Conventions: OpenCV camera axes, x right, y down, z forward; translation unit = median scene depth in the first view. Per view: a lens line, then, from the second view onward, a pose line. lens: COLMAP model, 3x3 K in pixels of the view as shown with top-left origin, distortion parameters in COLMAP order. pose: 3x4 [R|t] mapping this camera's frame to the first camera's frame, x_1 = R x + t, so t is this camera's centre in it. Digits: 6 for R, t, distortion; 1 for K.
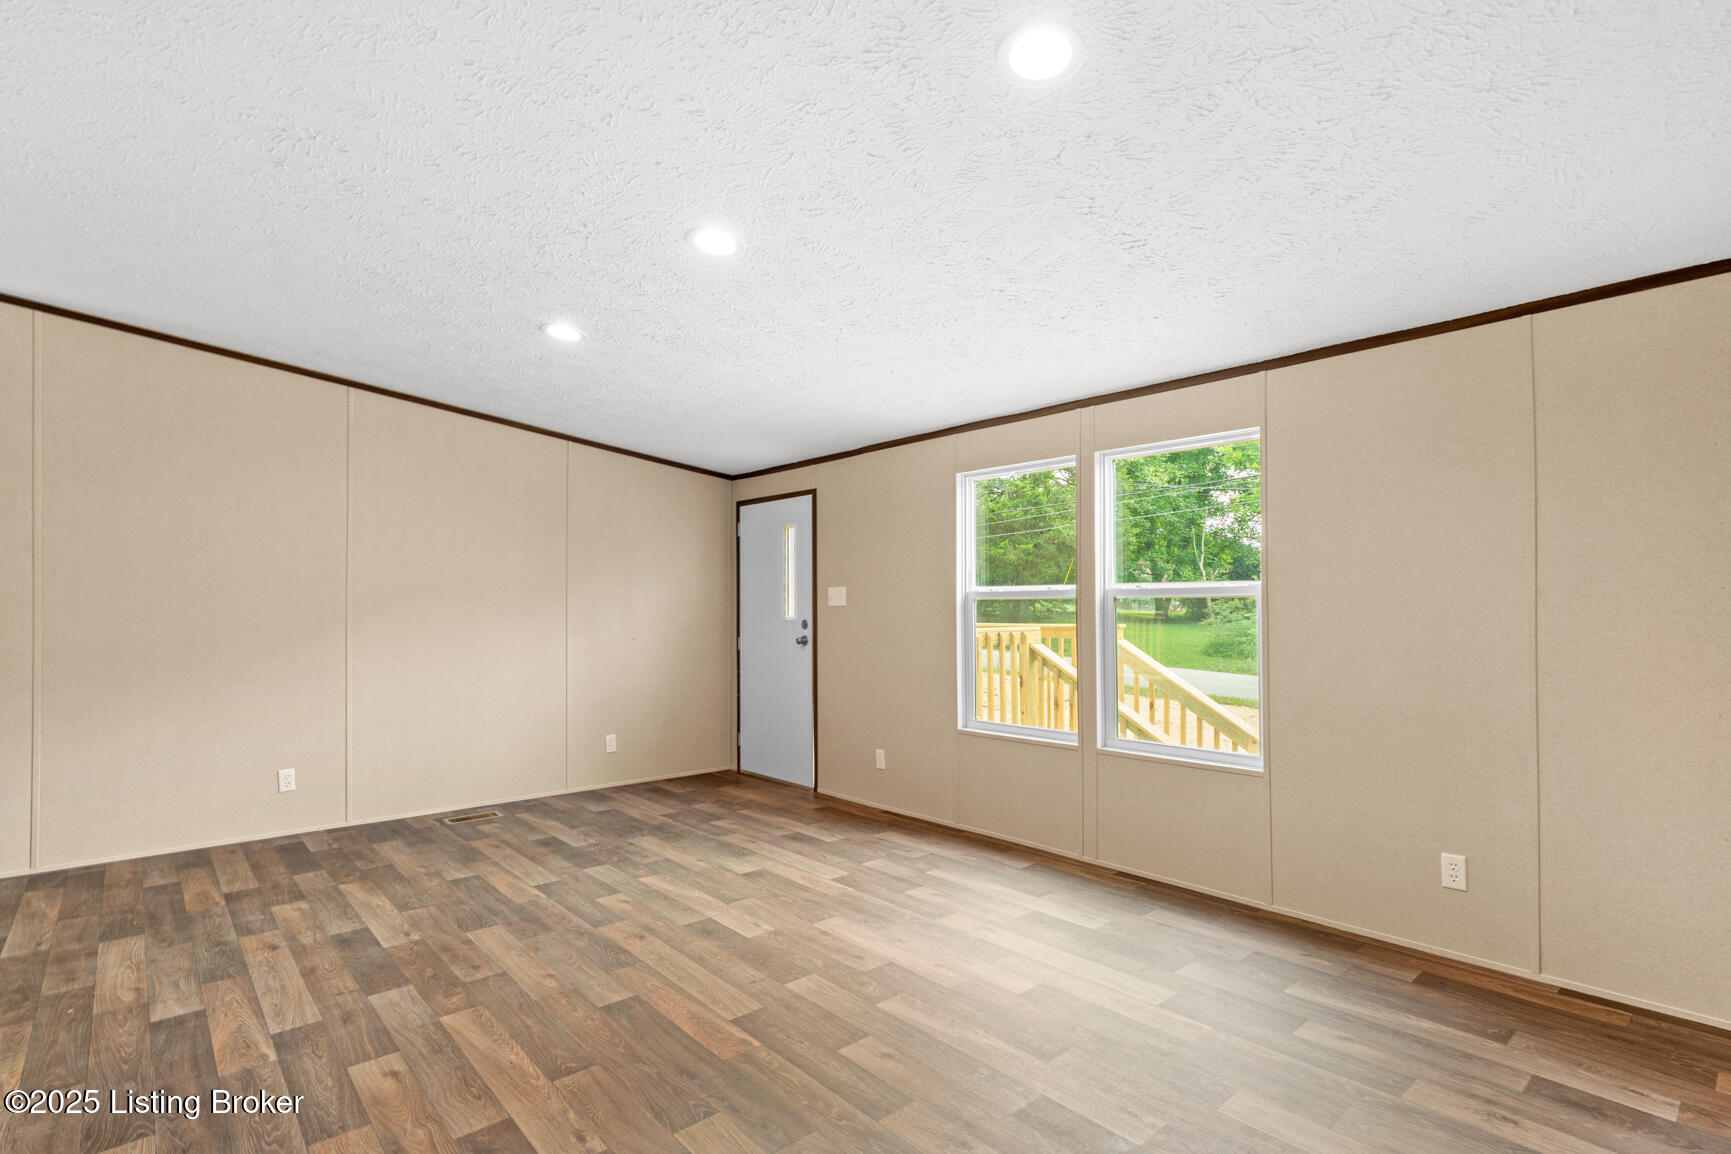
lens RADIAL K [[819.3, 0, 886.8], [0, 819.3, 648.3], [0, 0, 1]] dist [-0.001475, -0.000696]
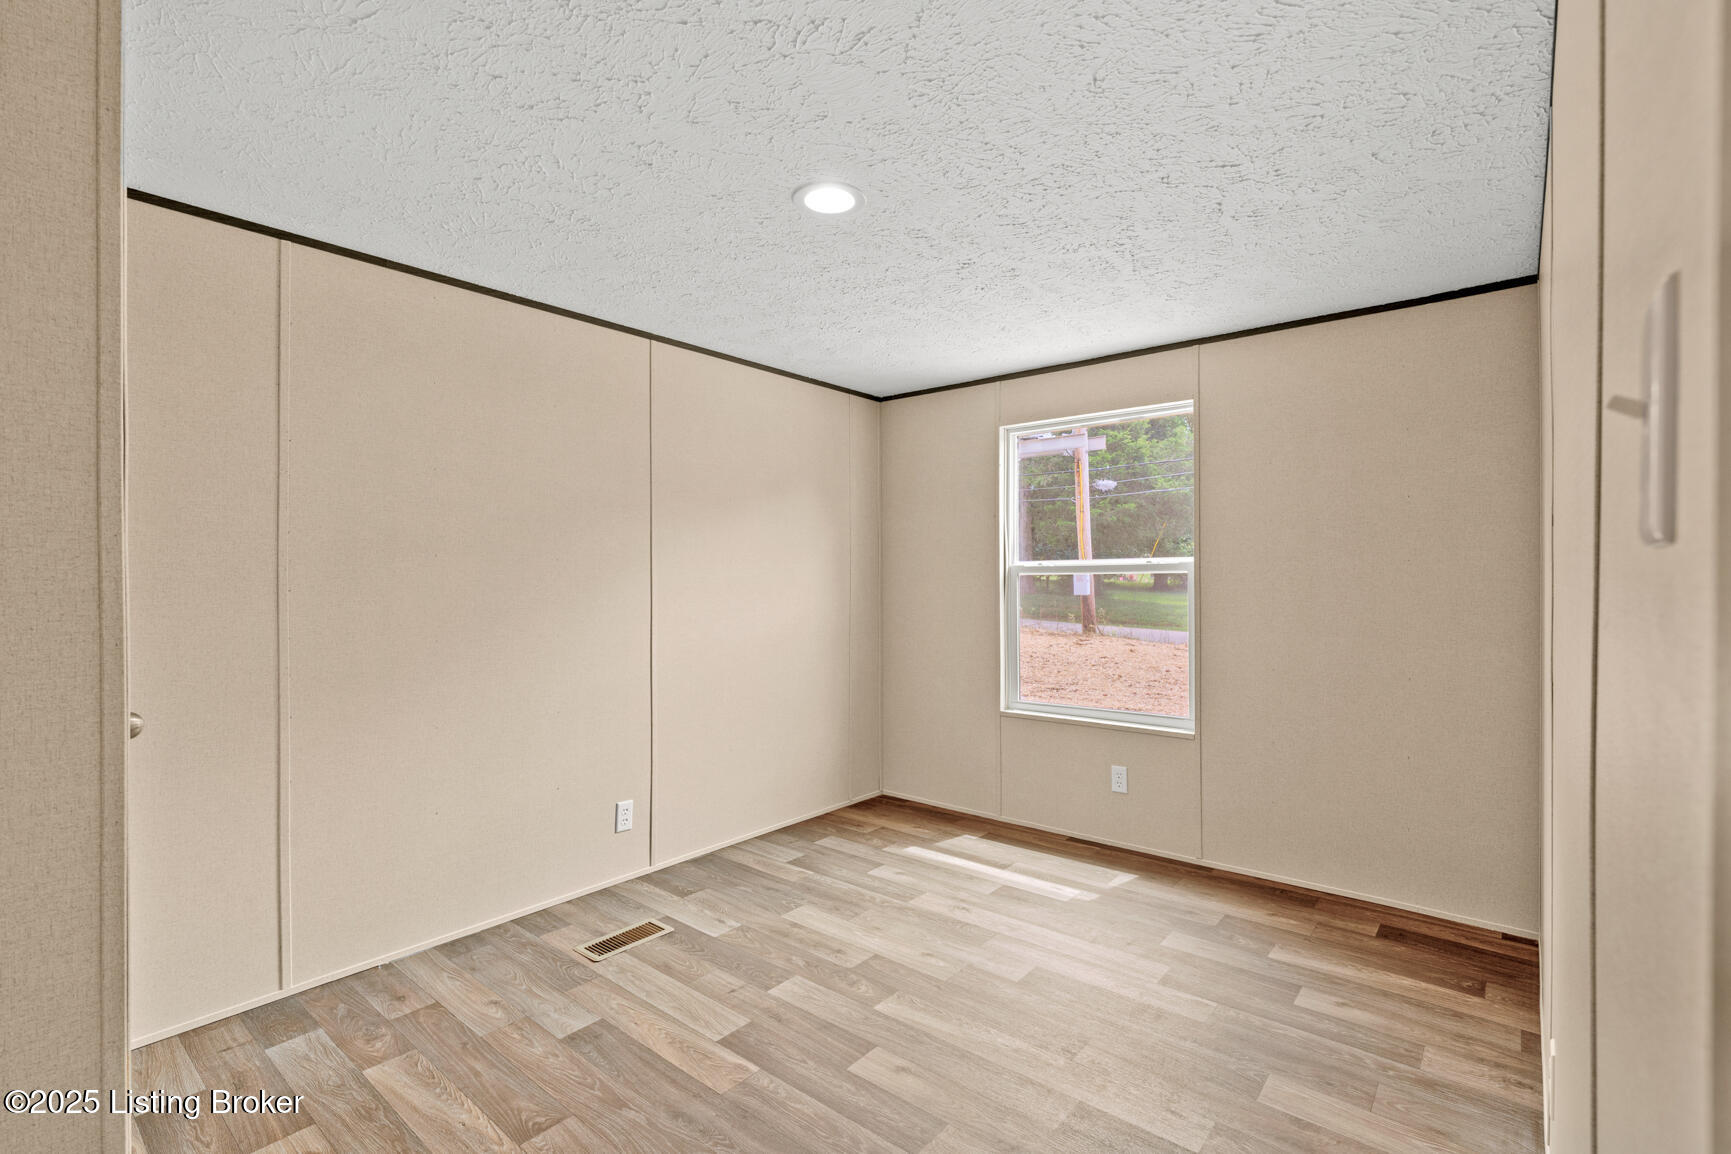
lens RADIAL K [[771.9, 0, 872.7], [0, 771.9, 612.1], [0, 0, 1]] dist [0.000814, 0.009928]
pose [[0.990840, -0.015701, 0.134122, -0.113585], [0.016577, 0.999848, -0.005411, -0.005413], [-0.134017, 0.007585, 0.990950, 0.122096]]
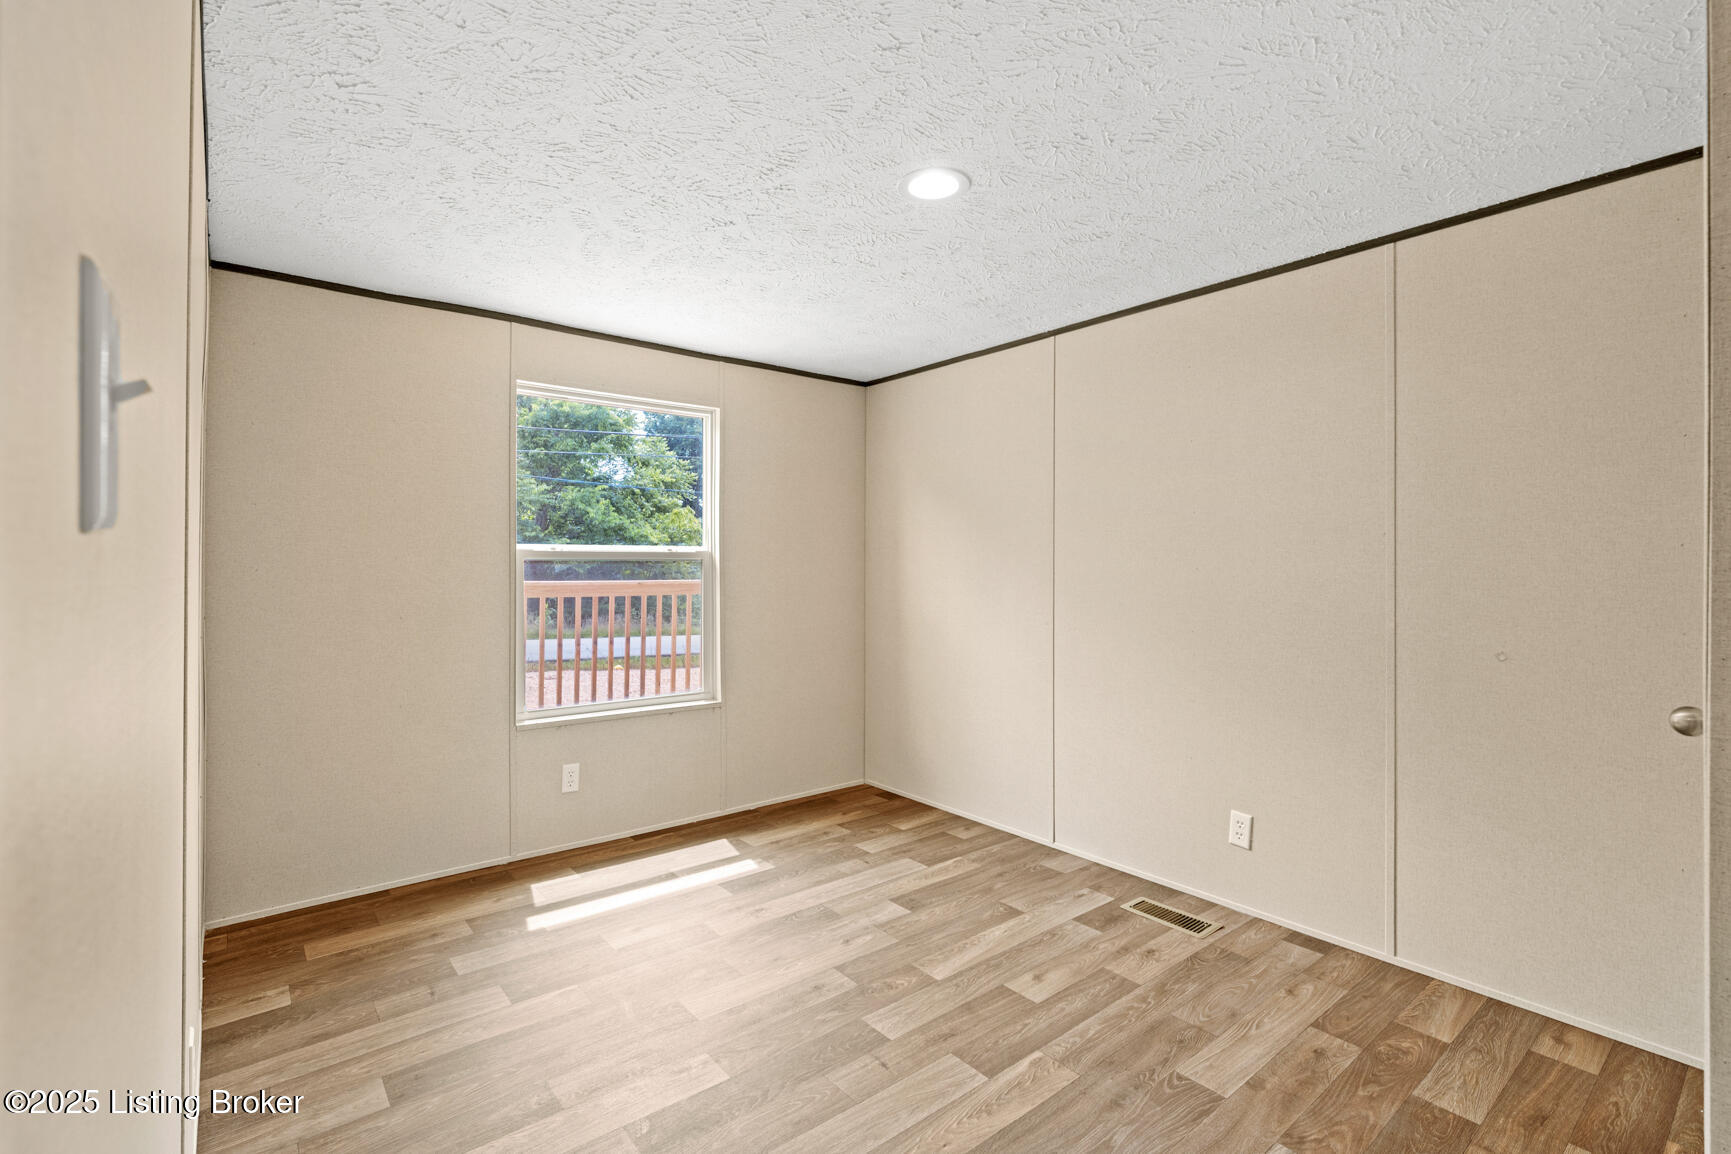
lens RADIAL K [[792.1, 0, 837.1], [0, 792.1, 566.6], [0, 0, 1]] dist [-0.001025, 0.001554]
pose [[0.076205, -0.003512, 0.997086, -0.850611], [0.047891, 0.998853, -0.000142, -0.041291], [-0.995941, 0.047762, 0.076286, 0.937735]]
